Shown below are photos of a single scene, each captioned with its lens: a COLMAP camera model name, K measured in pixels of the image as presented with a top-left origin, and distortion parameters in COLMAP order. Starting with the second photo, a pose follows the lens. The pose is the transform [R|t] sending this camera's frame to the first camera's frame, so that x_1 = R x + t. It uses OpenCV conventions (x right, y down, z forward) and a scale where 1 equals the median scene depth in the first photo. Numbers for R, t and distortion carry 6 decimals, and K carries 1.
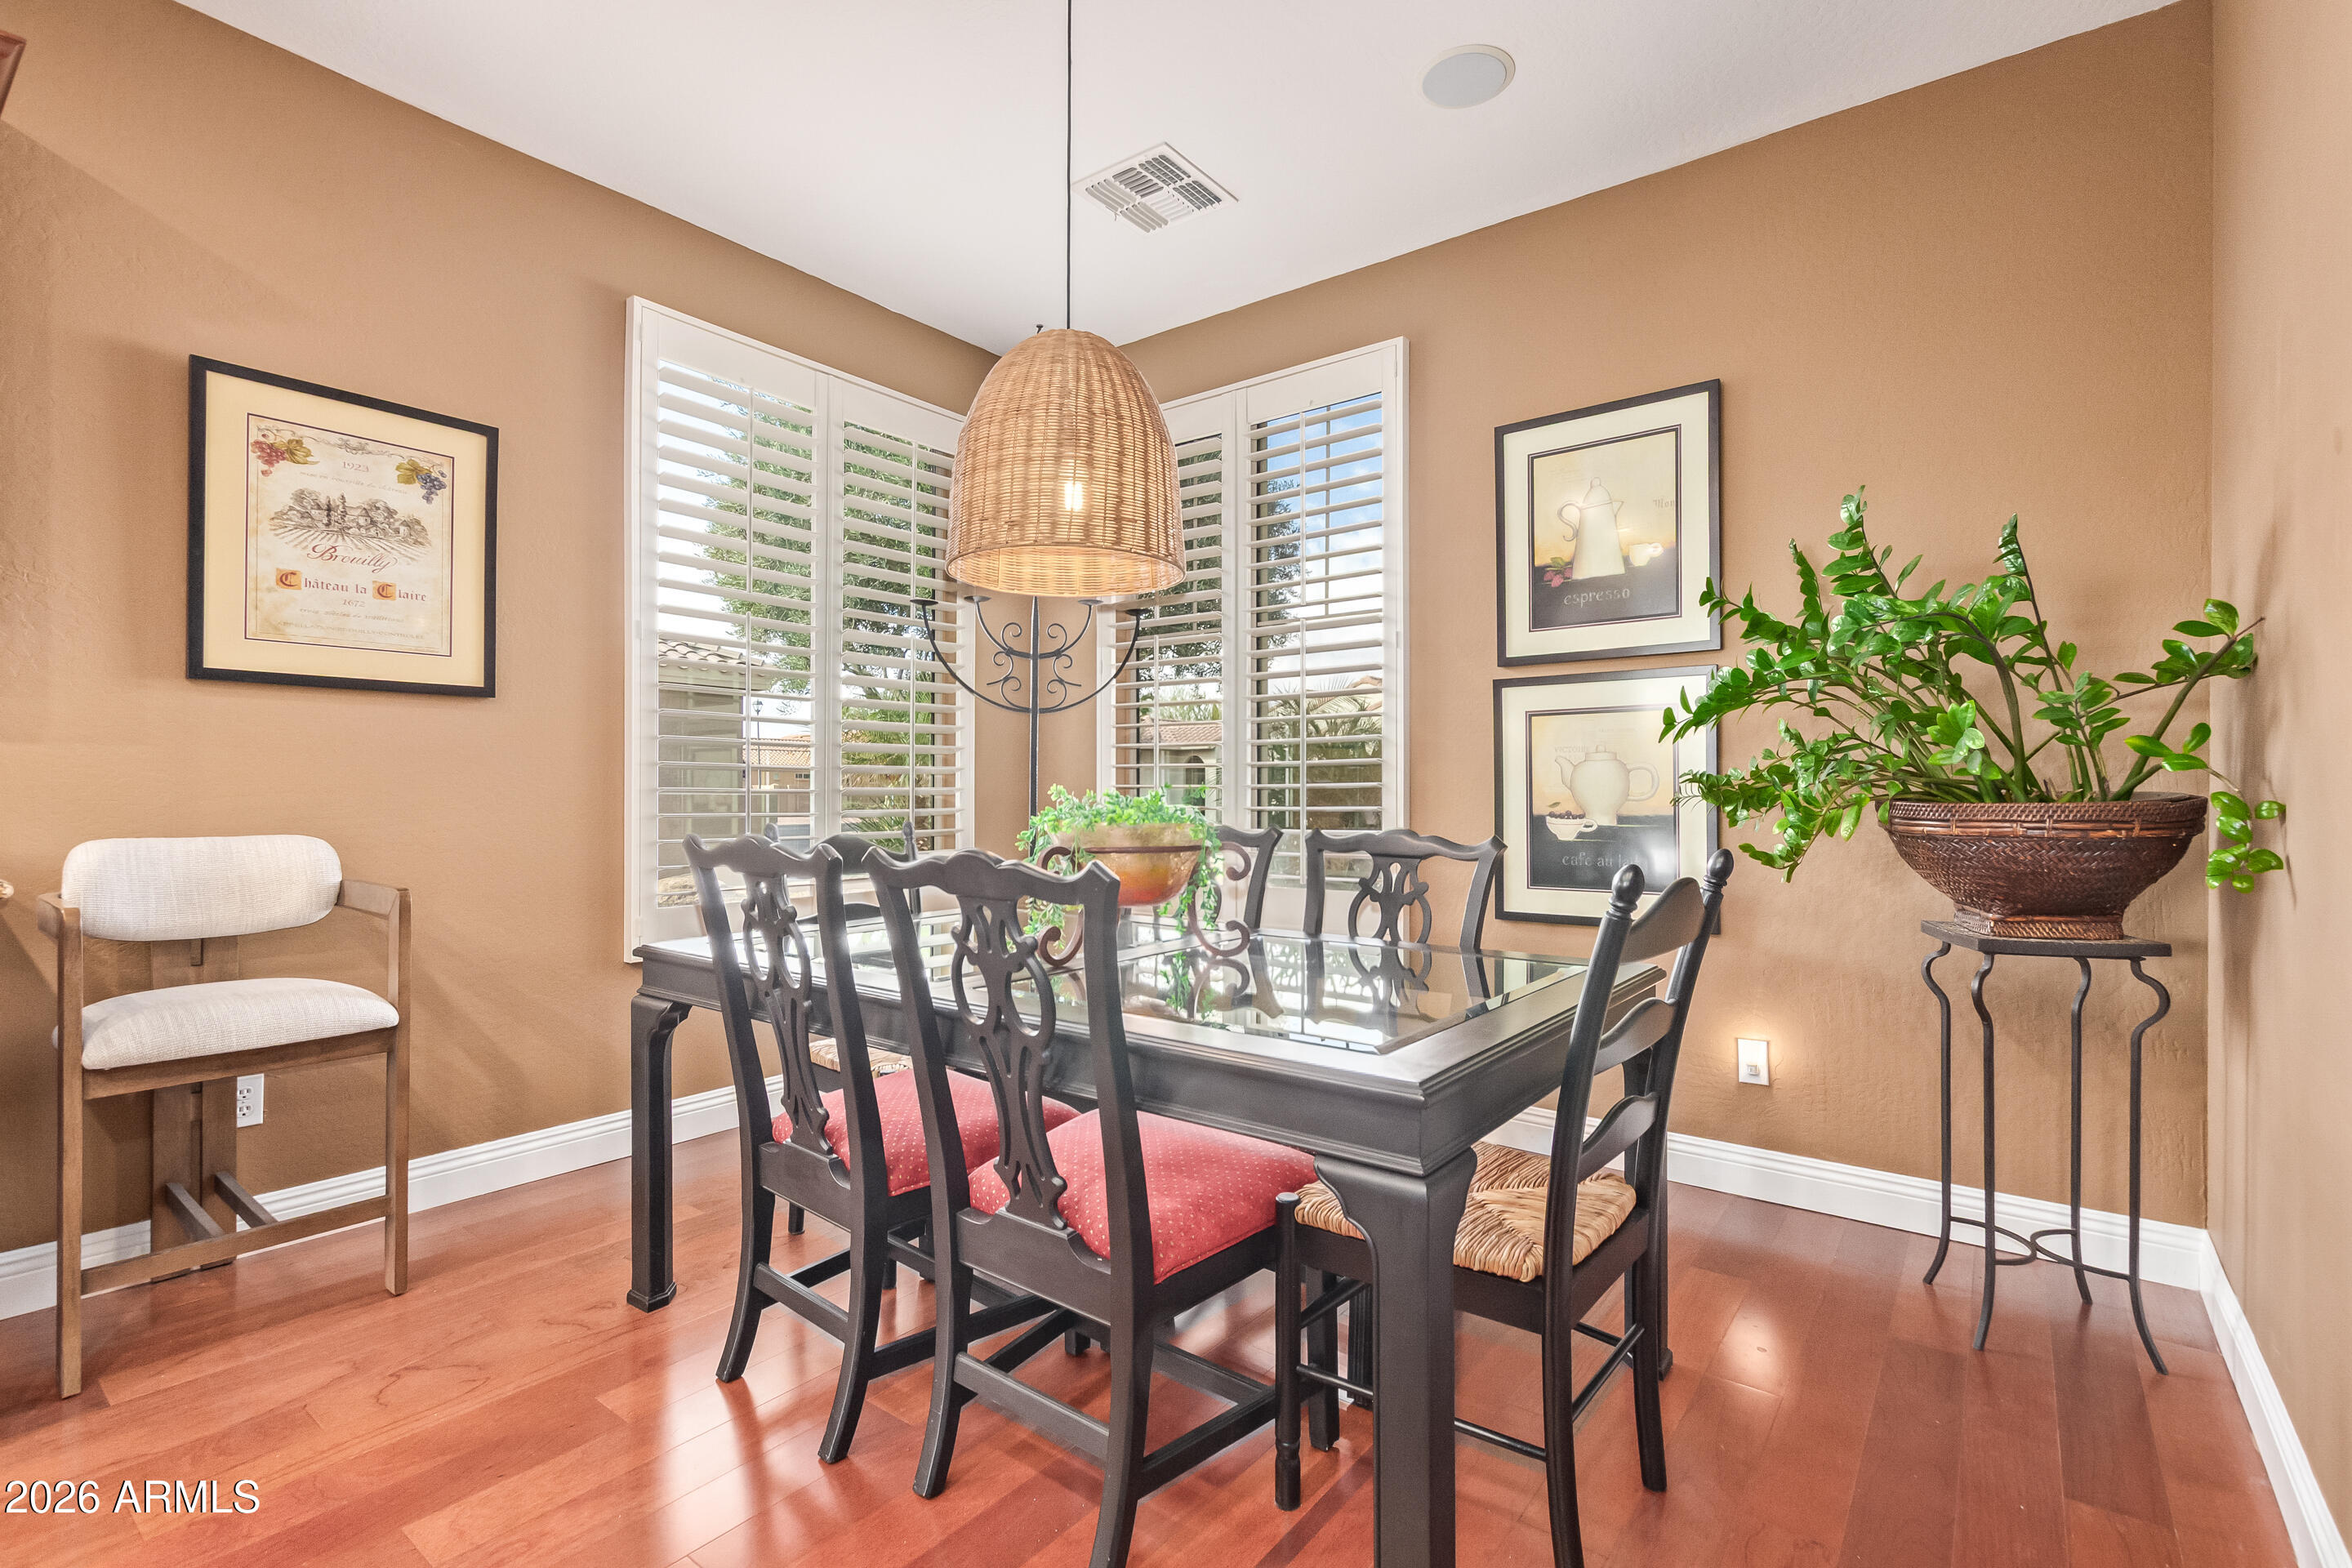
lens RADIAL K [[1078.8, 0, 1177.4], [0, 1078.8, 774.7], [0, 0, 1]] dist [-0.031643, 0.000821]
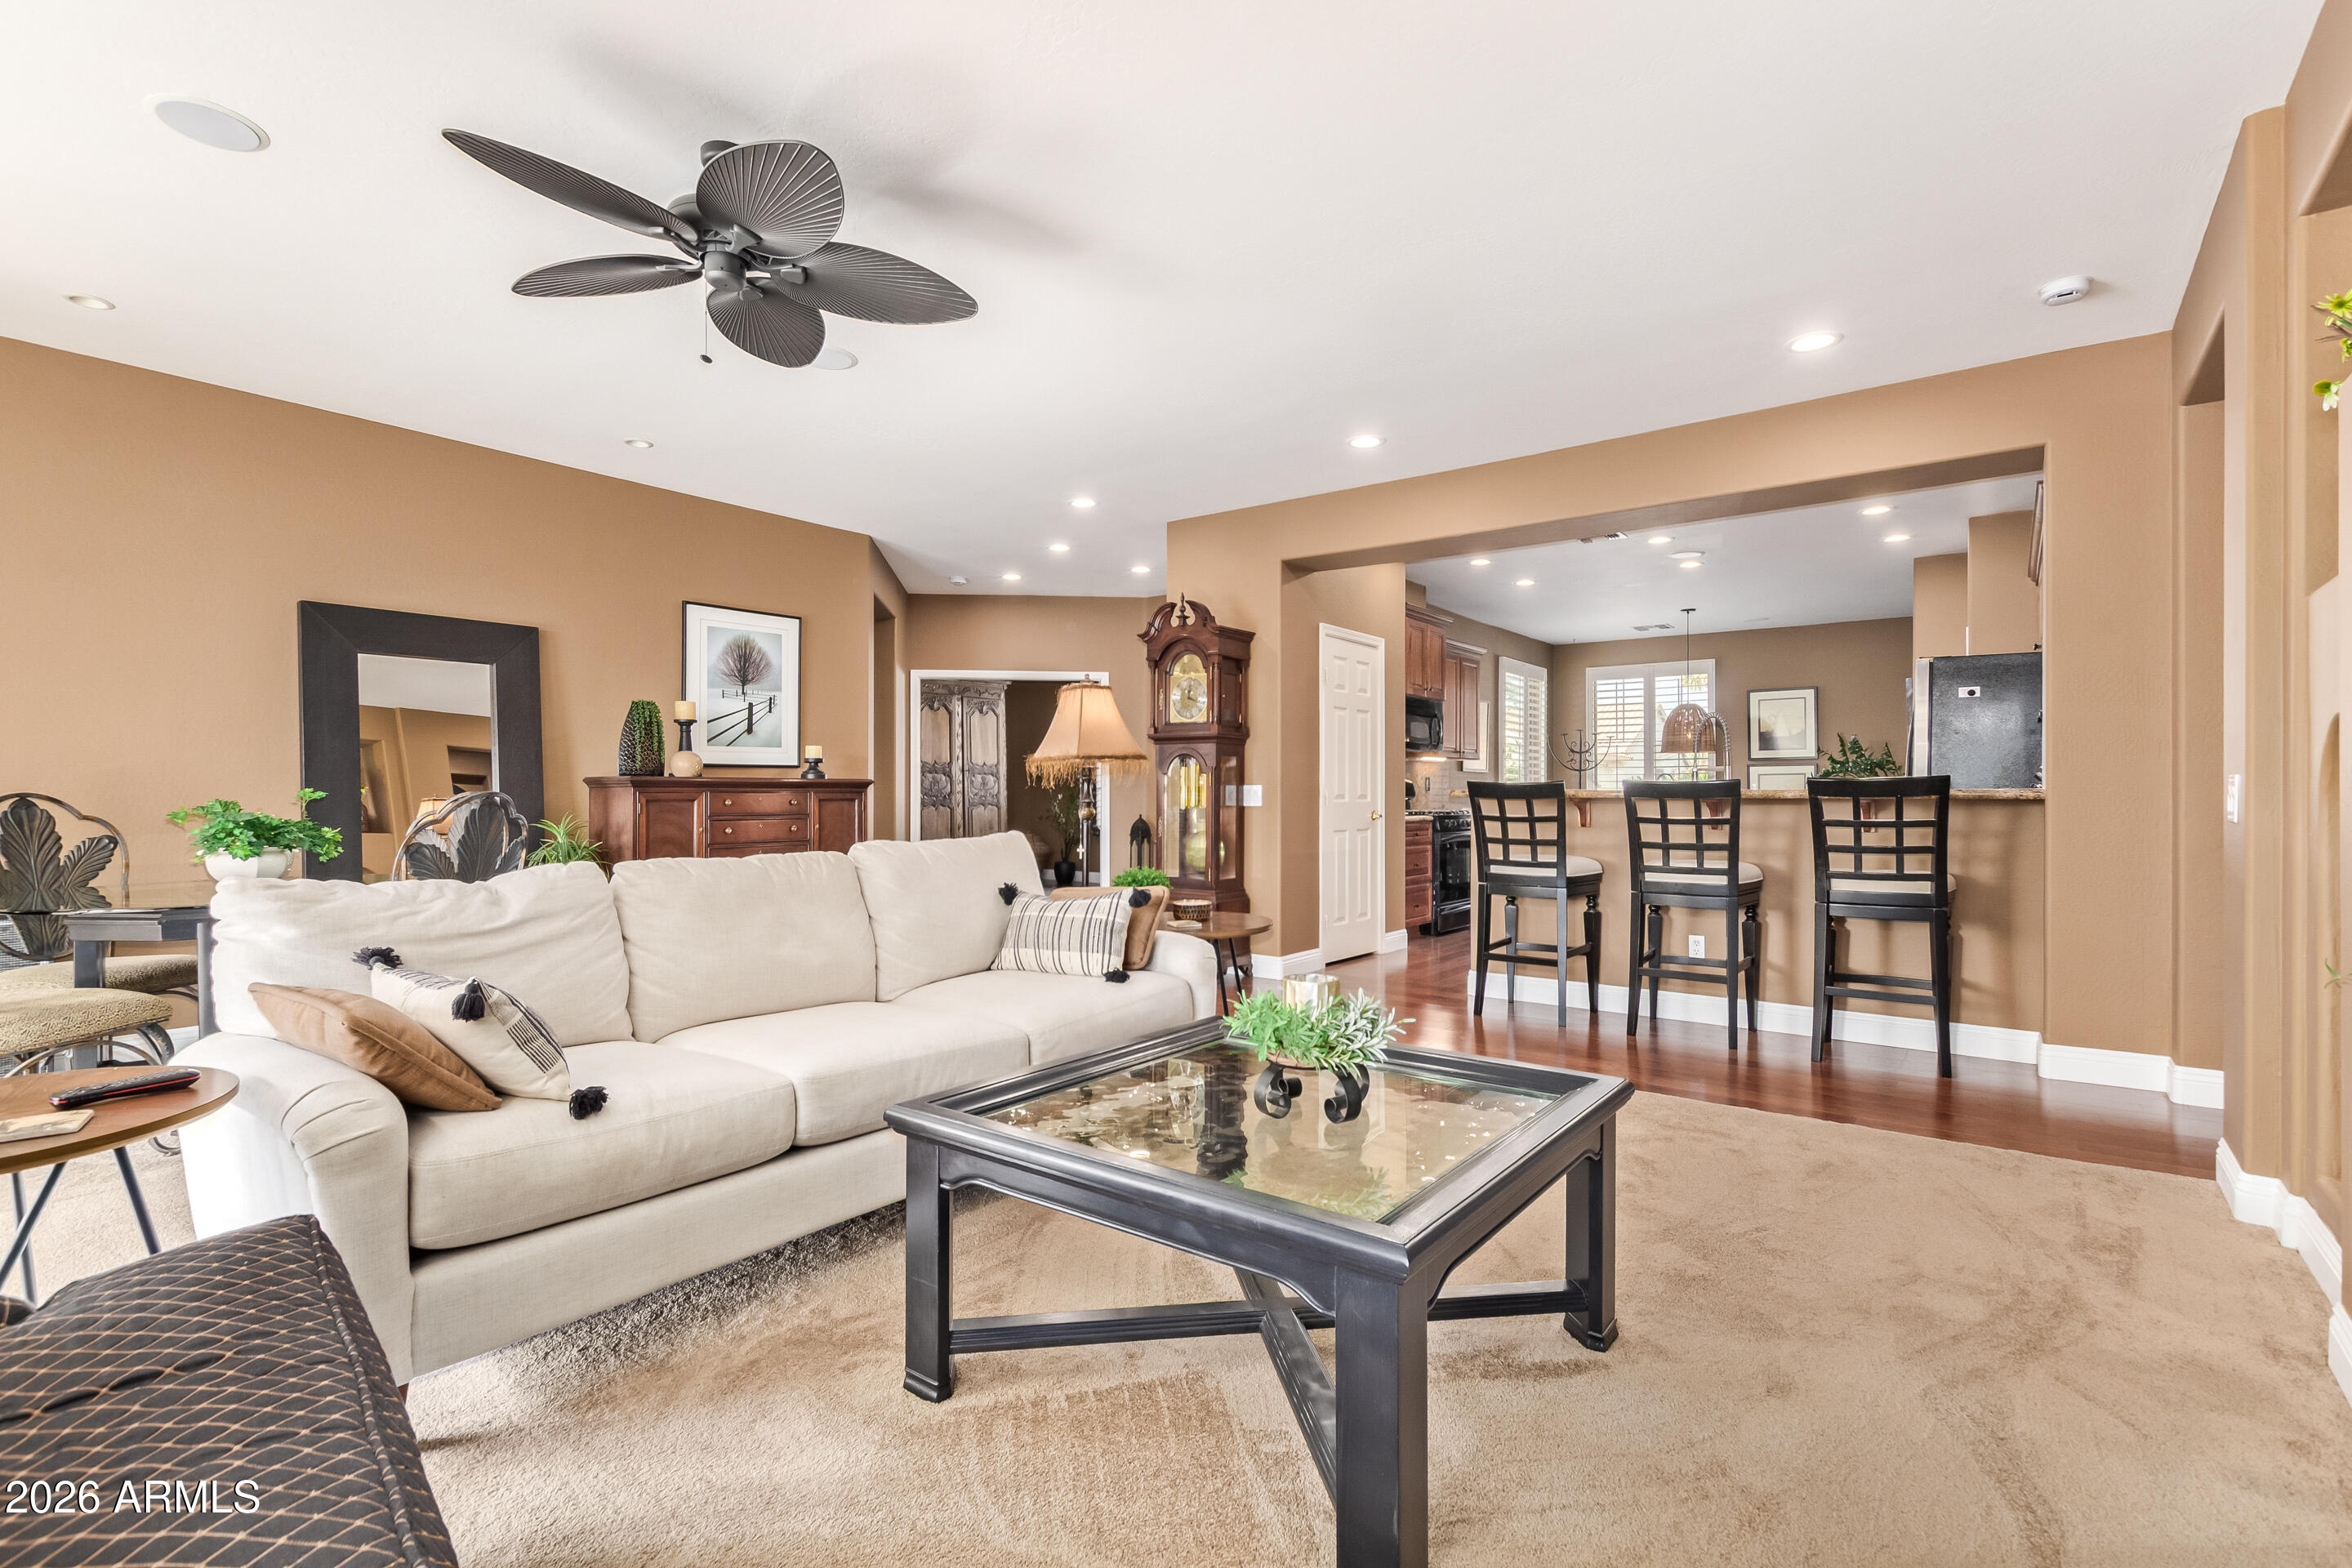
lens RADIAL K [[1078.8, 0, 1172.3], [0, 1078.8, 792.9], [0, 0, 1]] dist [-0.031643, 0.000821]
pose [[0.999957, -0.009304, 0.000042, -1.868982], [0.009304, 0.999939, 0.006015, -0.048823], [-0.000098, -0.006014, 0.999982, -2.907158]]
